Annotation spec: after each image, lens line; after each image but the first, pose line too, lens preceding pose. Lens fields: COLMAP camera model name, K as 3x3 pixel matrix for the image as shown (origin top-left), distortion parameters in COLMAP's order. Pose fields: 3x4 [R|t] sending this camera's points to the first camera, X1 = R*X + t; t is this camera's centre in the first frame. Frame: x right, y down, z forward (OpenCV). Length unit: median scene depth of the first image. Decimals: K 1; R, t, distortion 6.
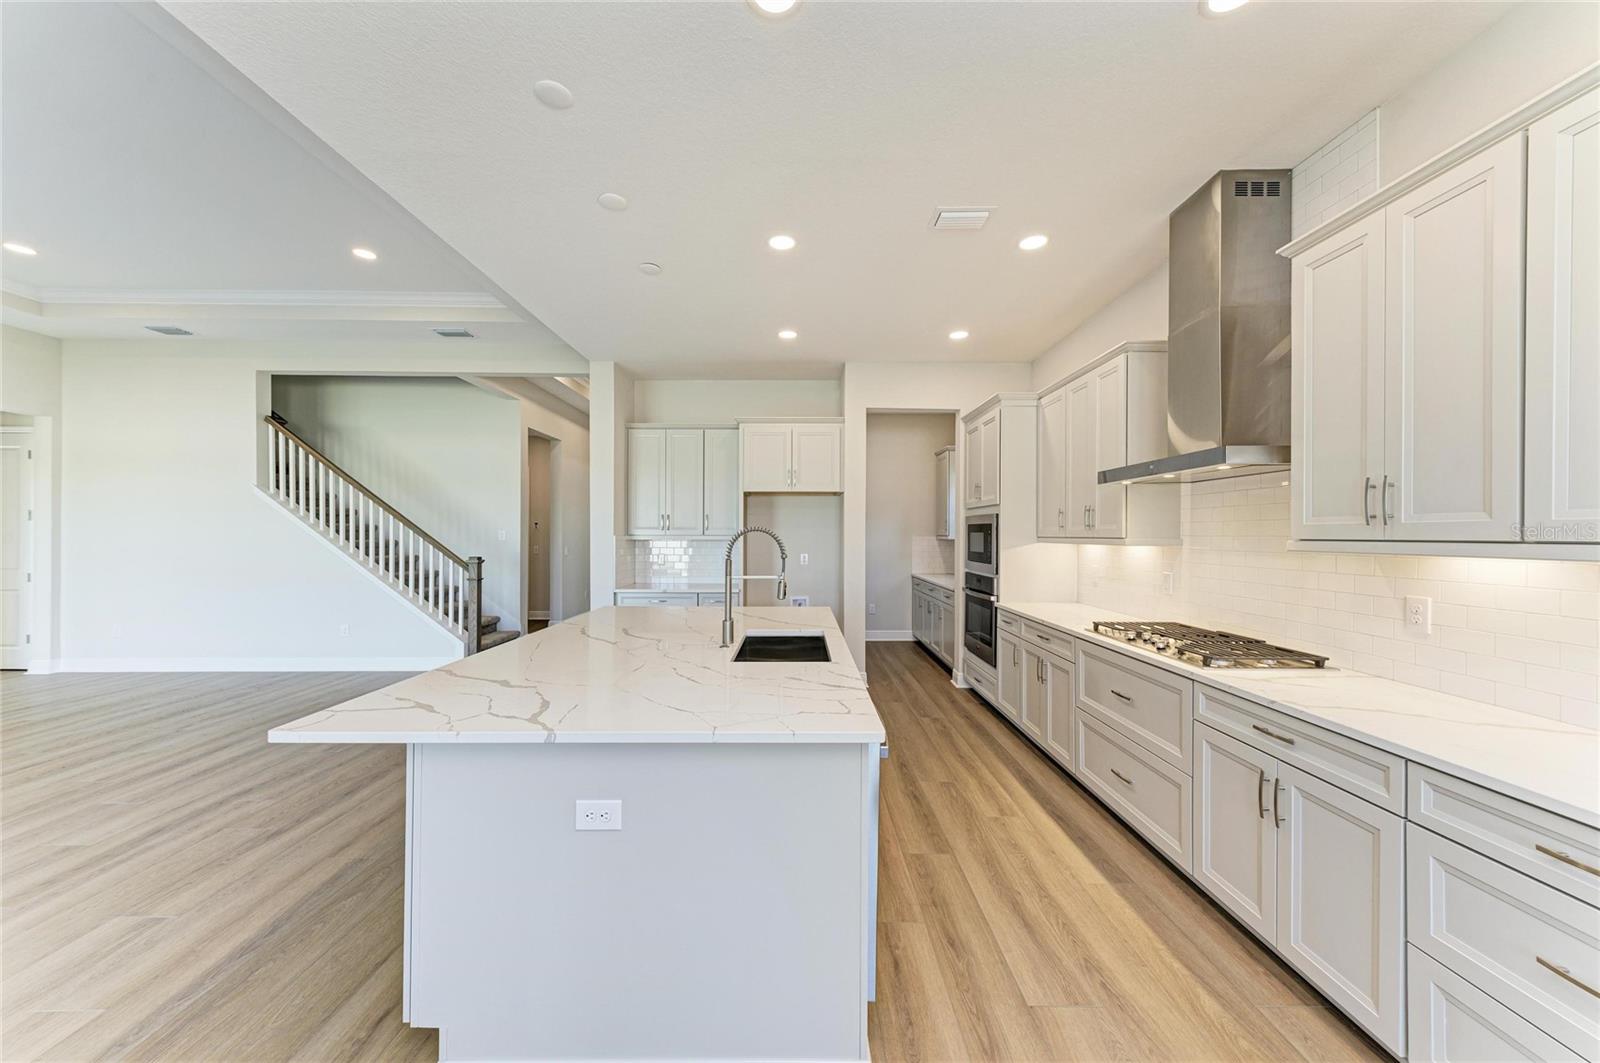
lens RADIAL K [[563.9, 0, 804.2], [0, 563.9, 534.0], [0, 0, 1]] dist [0.010355, -0.000202]
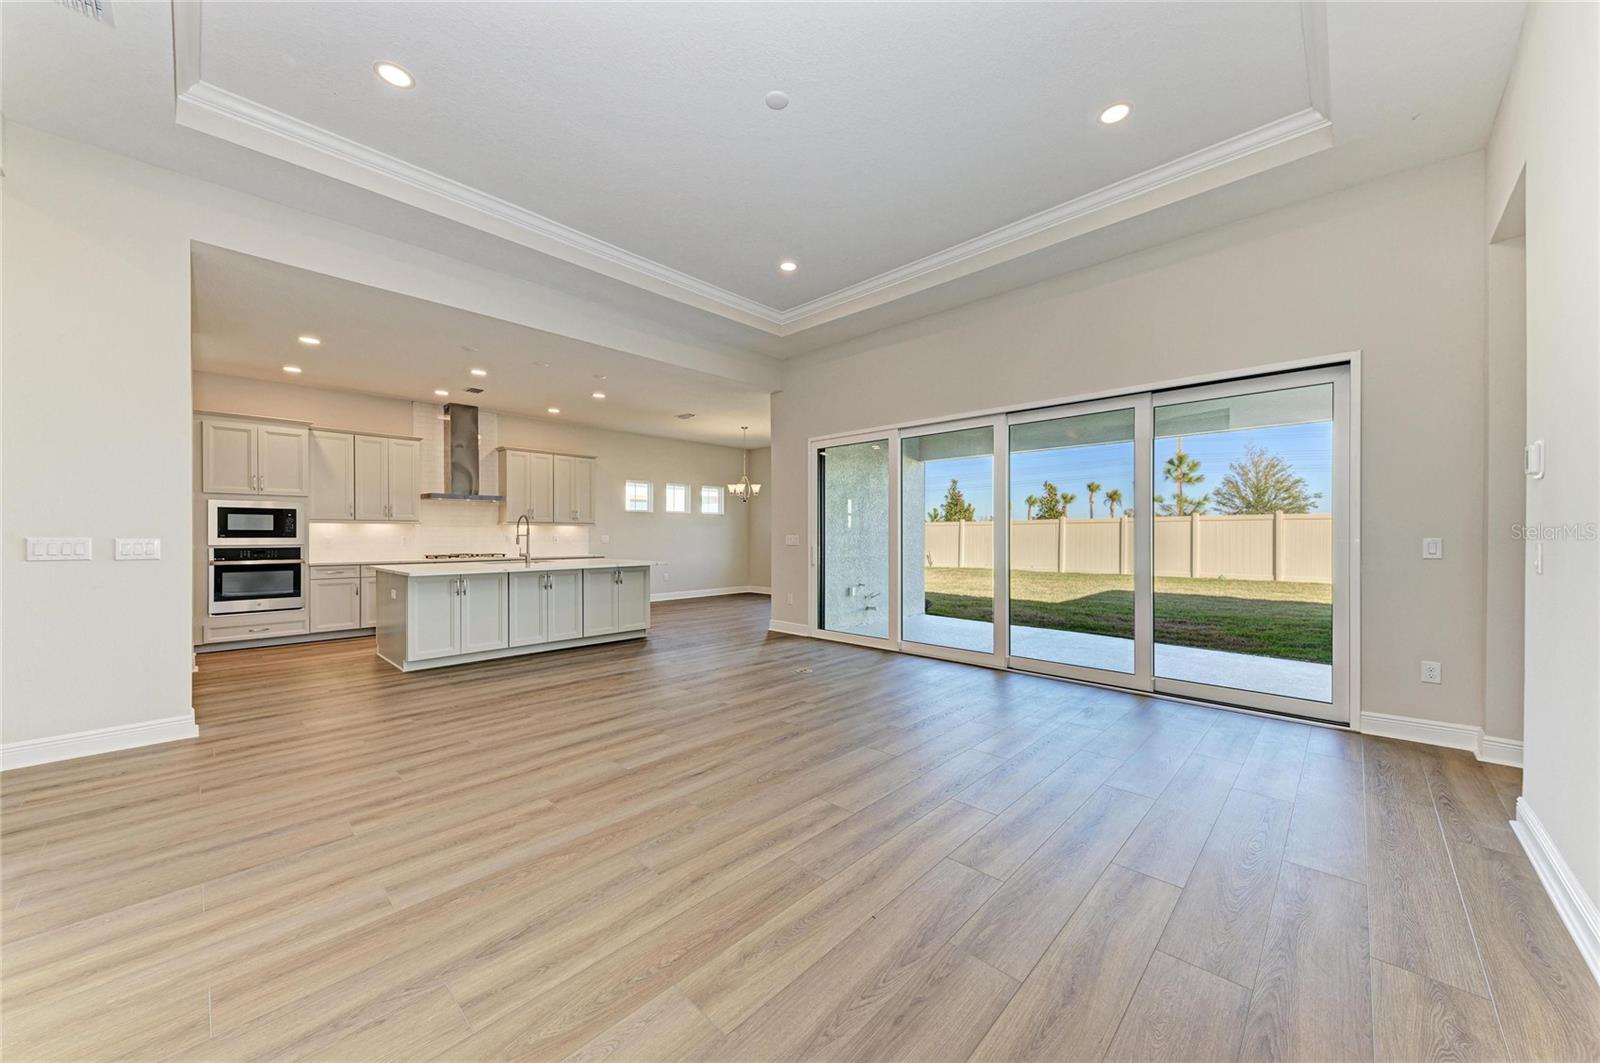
lens RADIAL K [[577.0, 0, 800.9], [0, 577.0, 525.9], [0, 0, 1]] dist [0.013903, 0.000262]
pose [[-0.722134, 0.006670, 0.691721, -1.228905], [-0.002864, 0.999916, -0.012632, 0.030226], [-0.691747, -0.011103, -0.722054, 0.907322]]
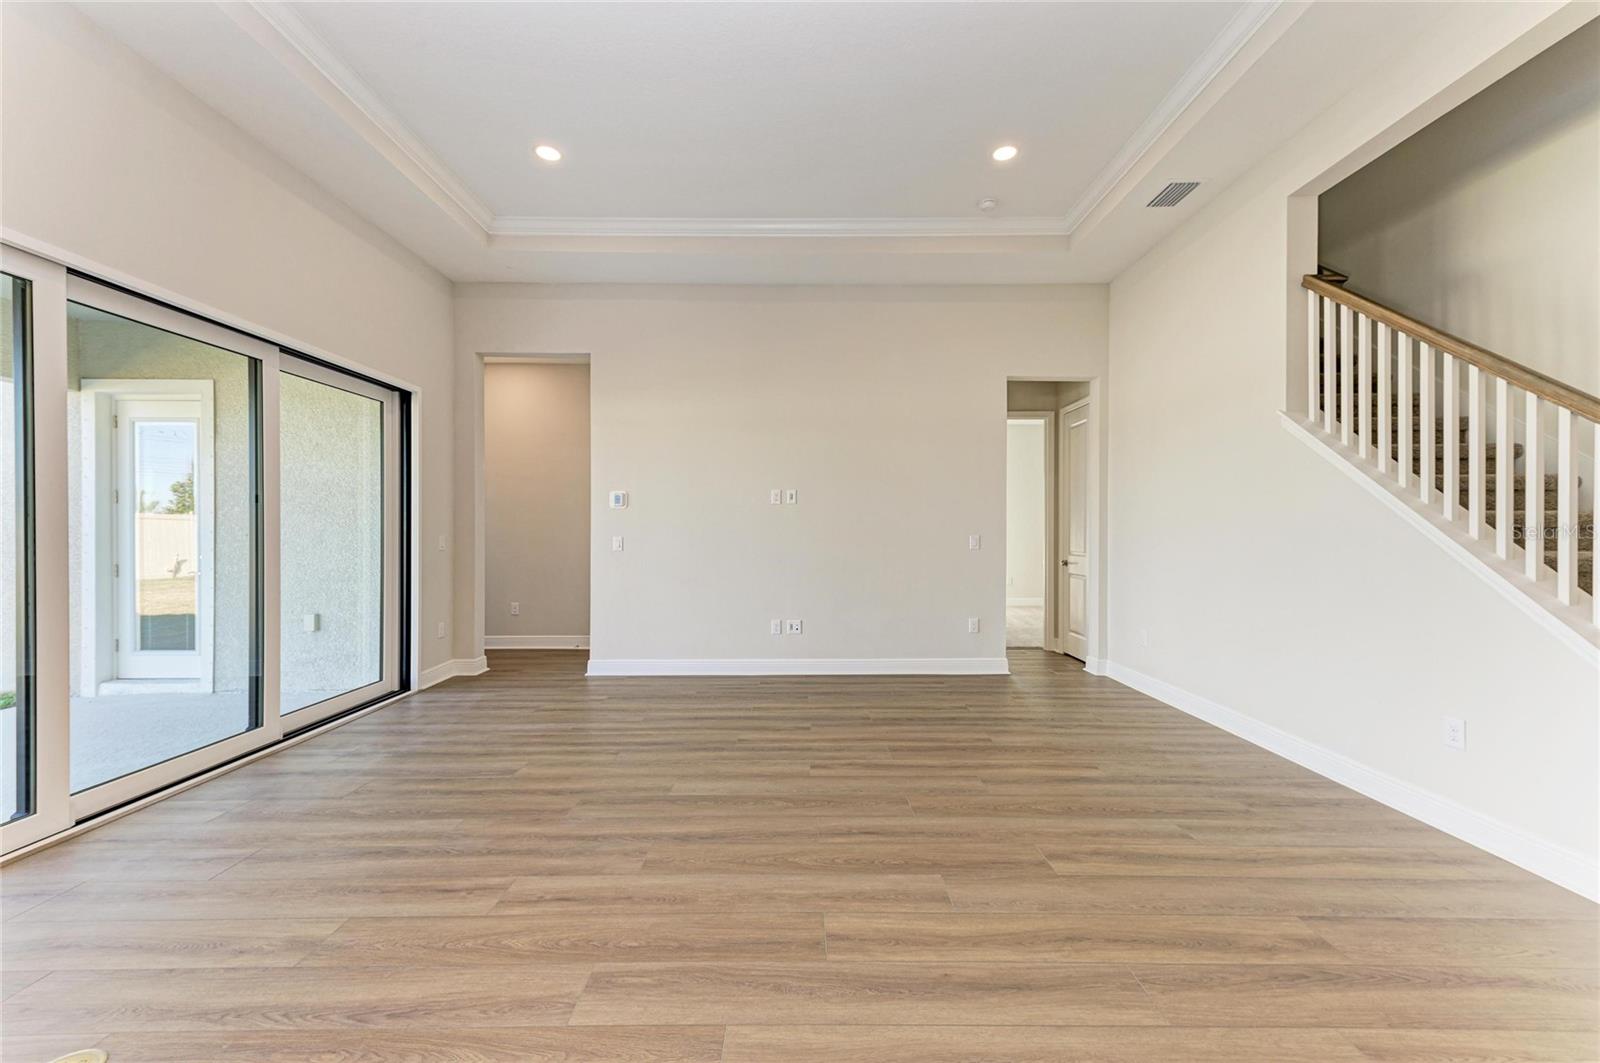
lens RADIAL K [[623.3, 0, 793.5], [0, 623.3, 537.0], [0, 0, 1]] dist [0.016786, -0.000879]
pose [[-0.006385, 0.003130, -0.999975, -0.366842], [0.001752, 0.999994, 0.003119, 0.031516], [0.999978, -0.001732, -0.006391, 0.549280]]
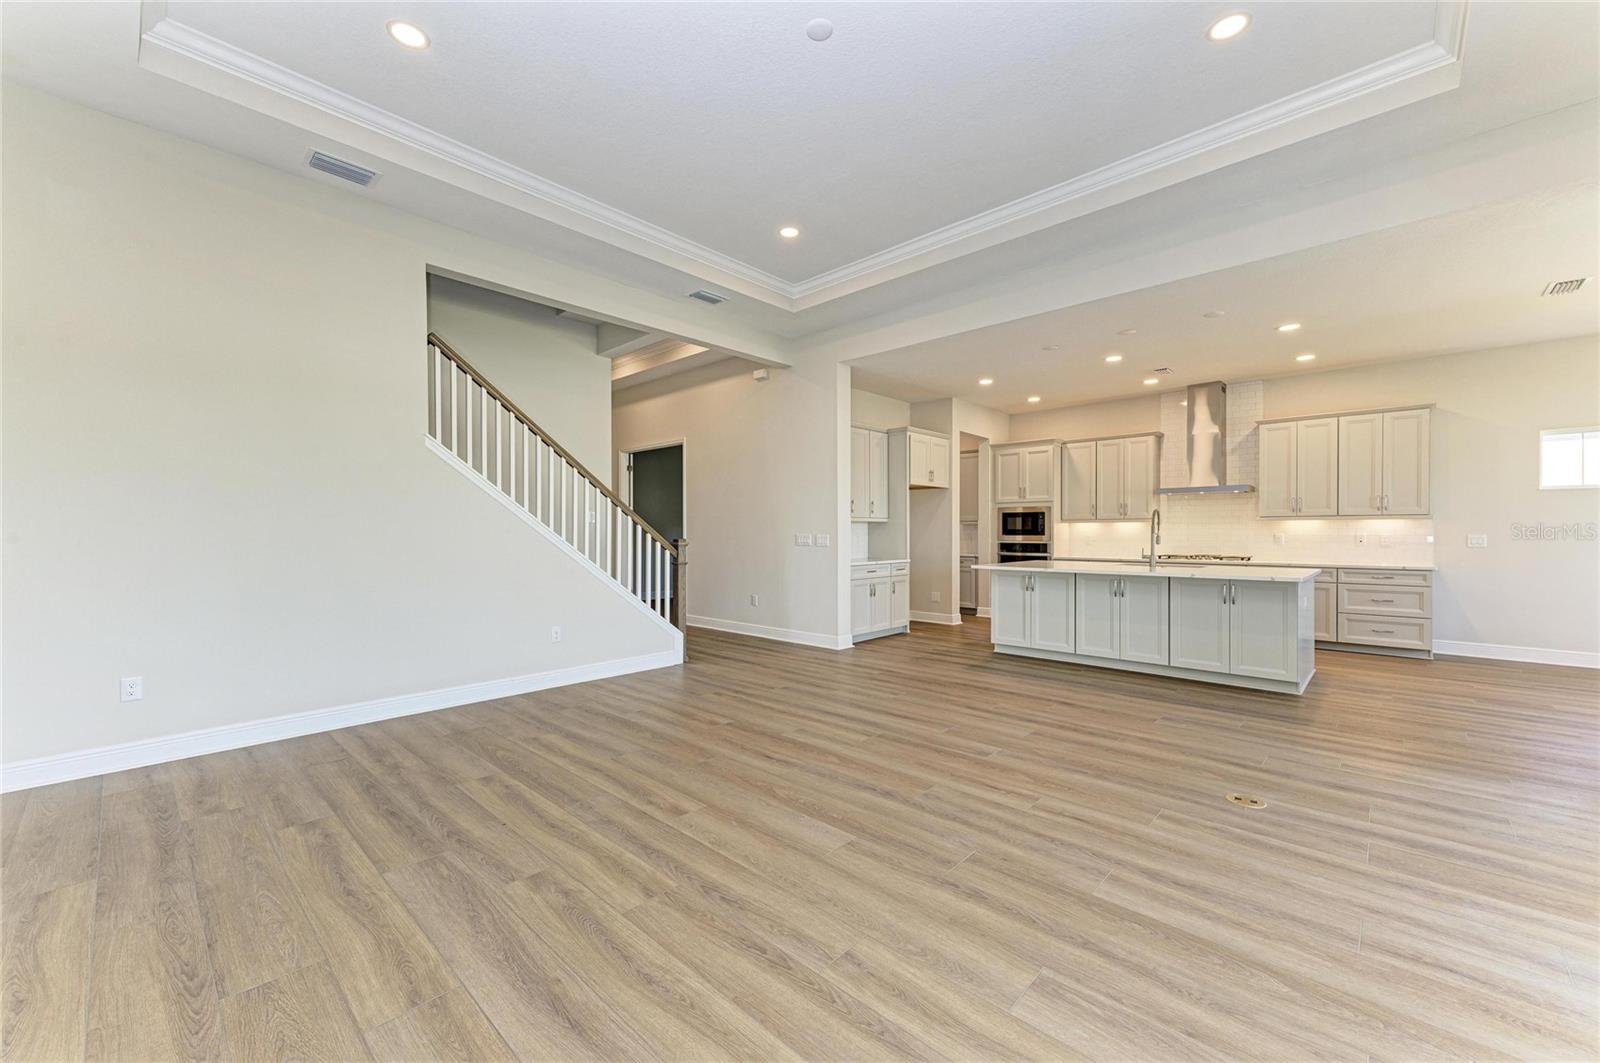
lens RADIAL K [[623.3, 0, 797.9], [0, 623.3, 537.3], [0, 0, 1]] dist [0.016786, -0.000879]
pose [[0.688632, -0.009937, 0.725043, -1.217011], [0.002564, 0.999933, 0.011269, 0.028067], [-0.725106, -0.005901, 0.688612, 0.174042]]
